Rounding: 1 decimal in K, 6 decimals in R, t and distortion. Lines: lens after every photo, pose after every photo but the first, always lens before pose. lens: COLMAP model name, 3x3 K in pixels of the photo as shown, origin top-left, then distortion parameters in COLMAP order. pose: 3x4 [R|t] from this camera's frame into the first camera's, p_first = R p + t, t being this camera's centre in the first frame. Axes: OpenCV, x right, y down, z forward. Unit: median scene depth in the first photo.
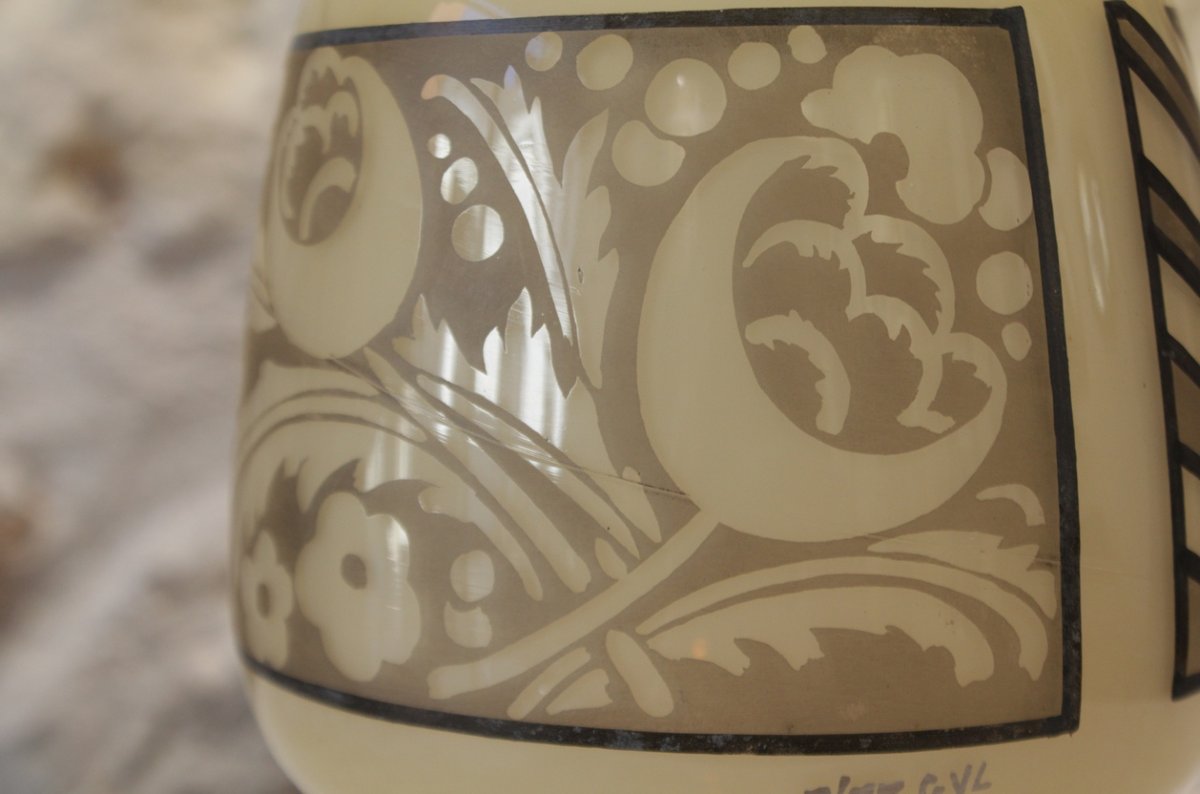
lens RADIAL K [[2460.5, 0, 600.0], [0, 2460.5, 397.0], [0, 0, 1]] dist [0.023935, -0.218700]
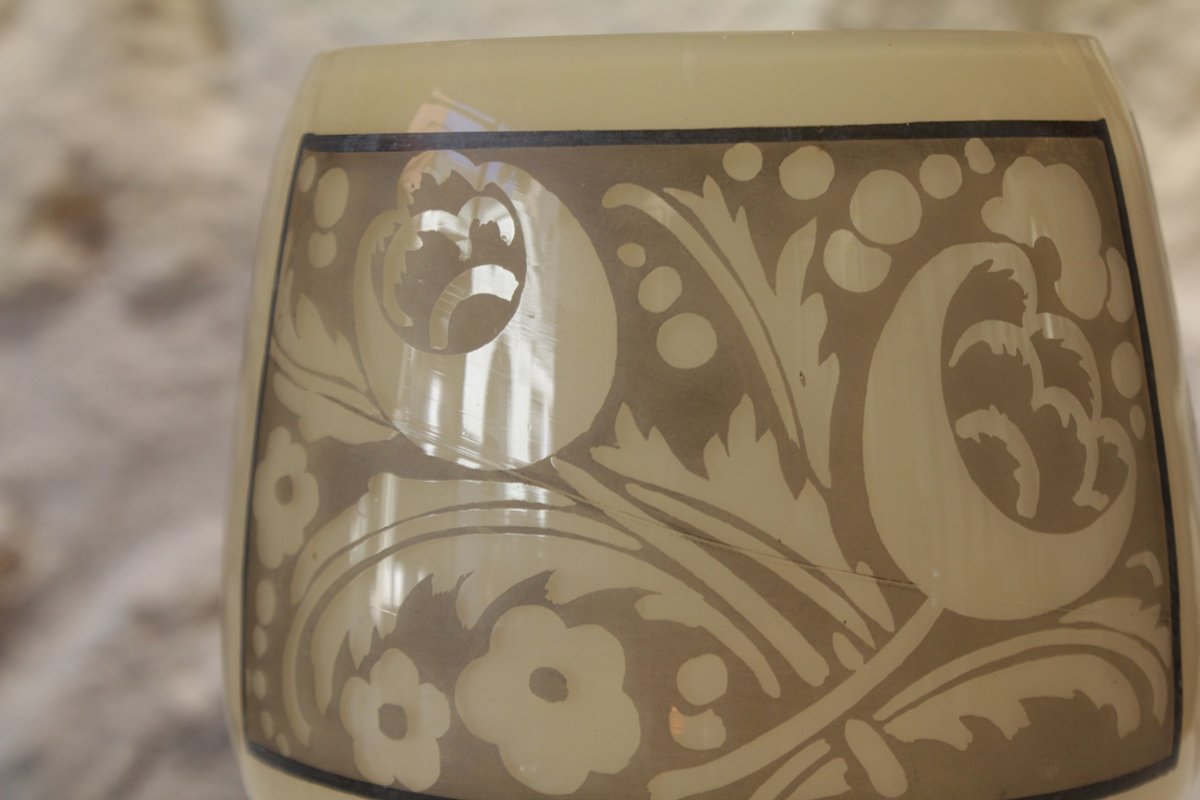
lens RADIAL K [[2460.5, 0, 600.0], [0, 2460.5, 400.0], [0, 0, 1]] dist [0.023935, -0.218700]
pose [[0.904819, -0.045322, 0.423378, -0.522538], [0.046944, 0.998876, 0.006602, -0.051756], [-0.423202, 0.013901, 0.905929, 0.100006]]
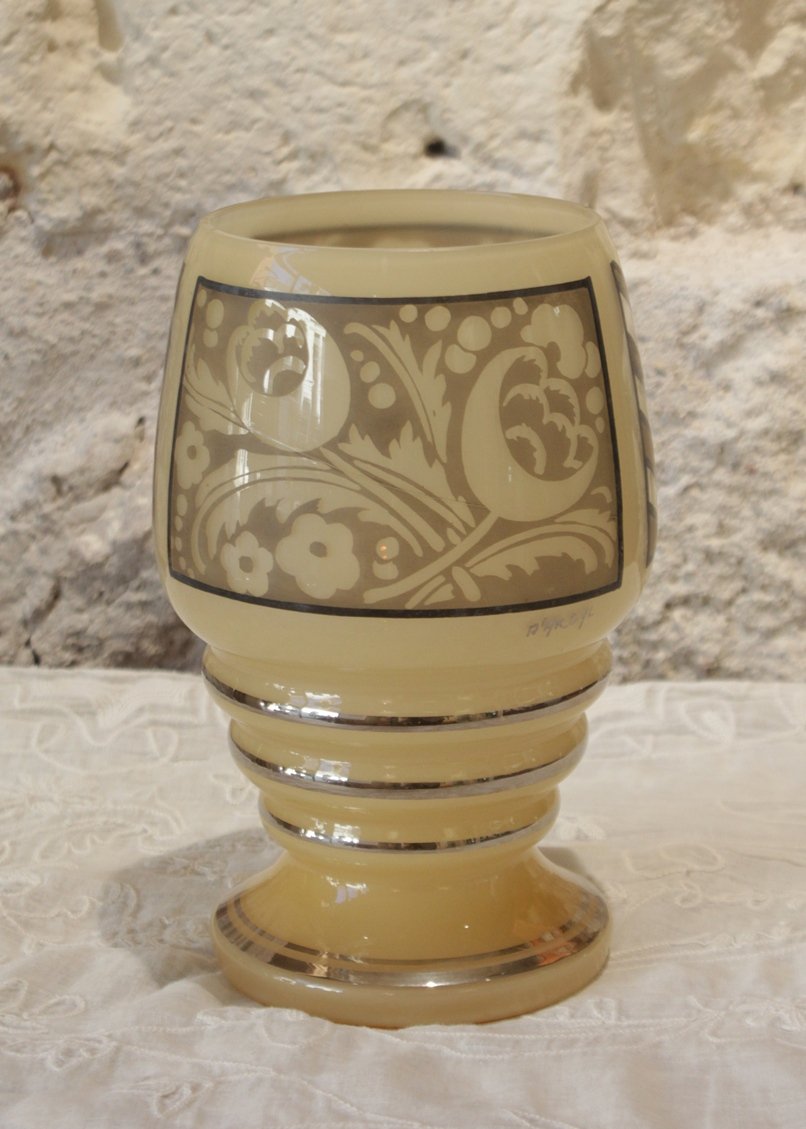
lens RADIAL K [[3089.0, 0, 401.9], [0, 3089.0, 539.3], [0, 0, 1]] dist [0.043797, 0.094805]
pose [[0.904160, -0.100300, 0.415253, -1.230899], [0.039103, 0.987397, 0.153354, -0.373696], [-0.425401, -0.122418, 0.896687, -1.559390]]
